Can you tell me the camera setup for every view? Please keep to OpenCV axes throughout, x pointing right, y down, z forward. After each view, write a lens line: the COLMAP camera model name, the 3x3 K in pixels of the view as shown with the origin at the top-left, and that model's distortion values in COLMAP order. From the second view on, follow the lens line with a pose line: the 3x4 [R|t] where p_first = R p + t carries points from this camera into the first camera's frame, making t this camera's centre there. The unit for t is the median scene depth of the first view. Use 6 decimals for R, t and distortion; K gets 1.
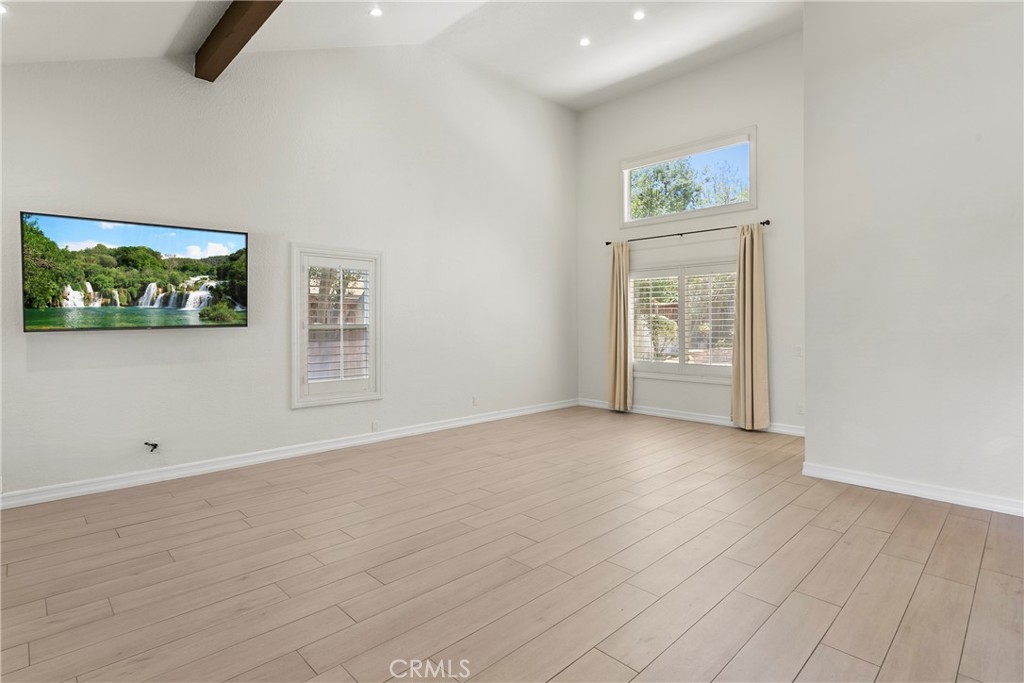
lens RADIAL K [[515.7, 0, 512.5], [0, 515.7, 326.1], [0, 0, 1]] dist [-0.011524, 0.000361]
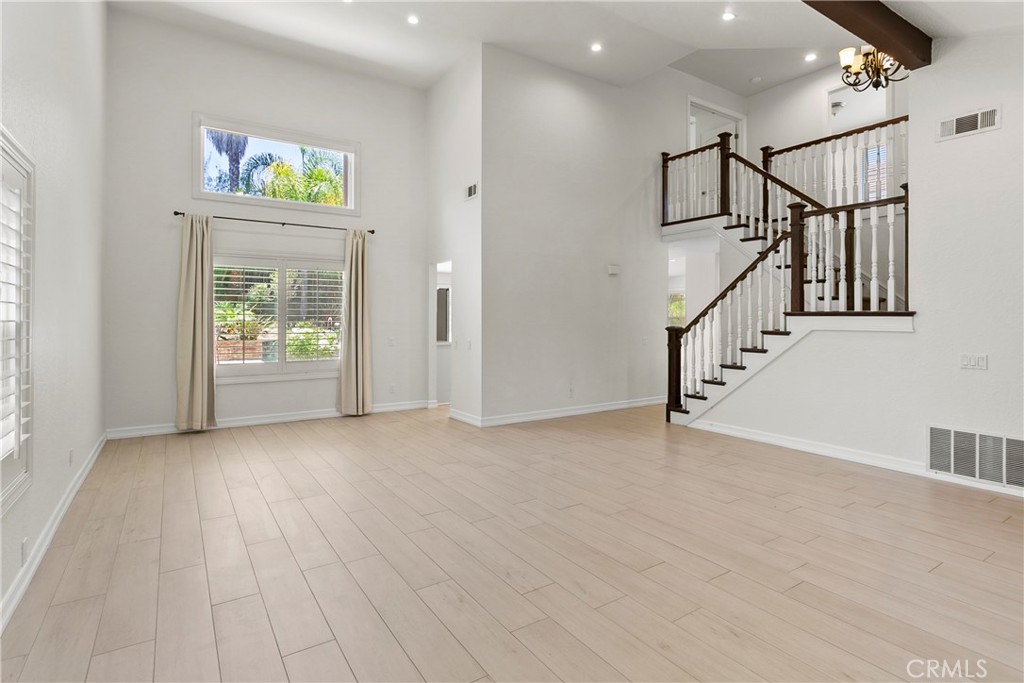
lens RADIAL K [[515.7, 0, 512.5], [0, 515.7, 326.1], [0, 0, 1]] dist [-0.011524, 0.000361]
pose [[0.189383, -0.012904, 0.981818, -0.475263], [0.005453, 0.999912, 0.012090, -0.001914], [-0.981888, 0.003064, 0.189437, 0.386710]]
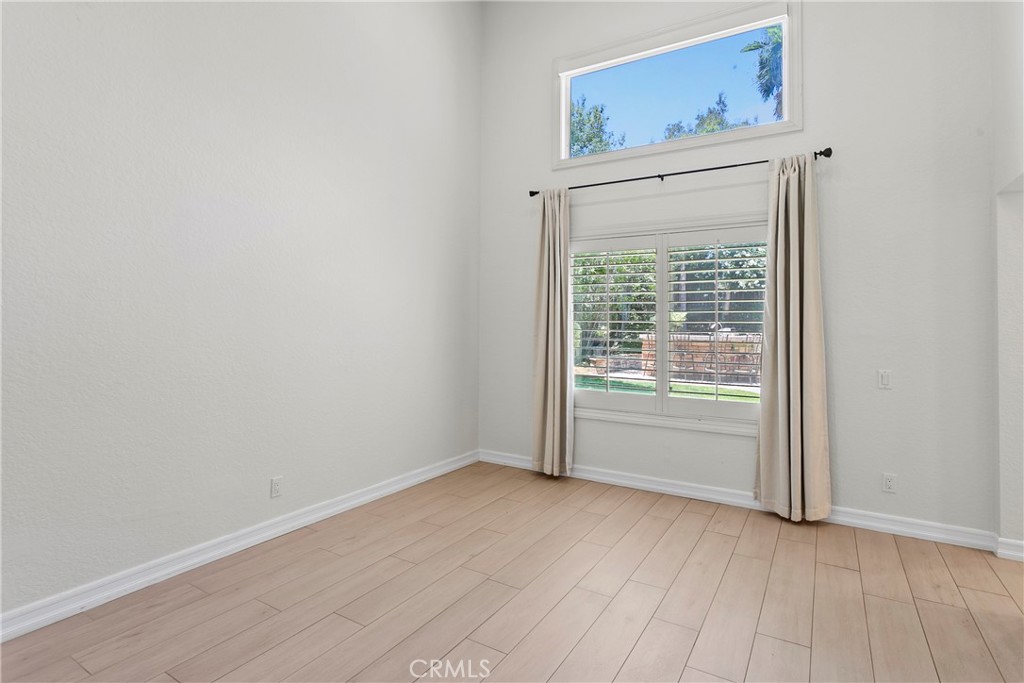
lens RADIAL K [[523.9, 0, 512.6], [0, 523.9, 308.7], [0, 0, 1]] dist [-0.000615, 0.000190]
pose [[0.969464, 0.016136, 0.244702, 0.014935], [-0.008059, 0.999390, -0.033973, -0.005425], [-0.245101, 0.030964, 0.969003, 0.430696]]
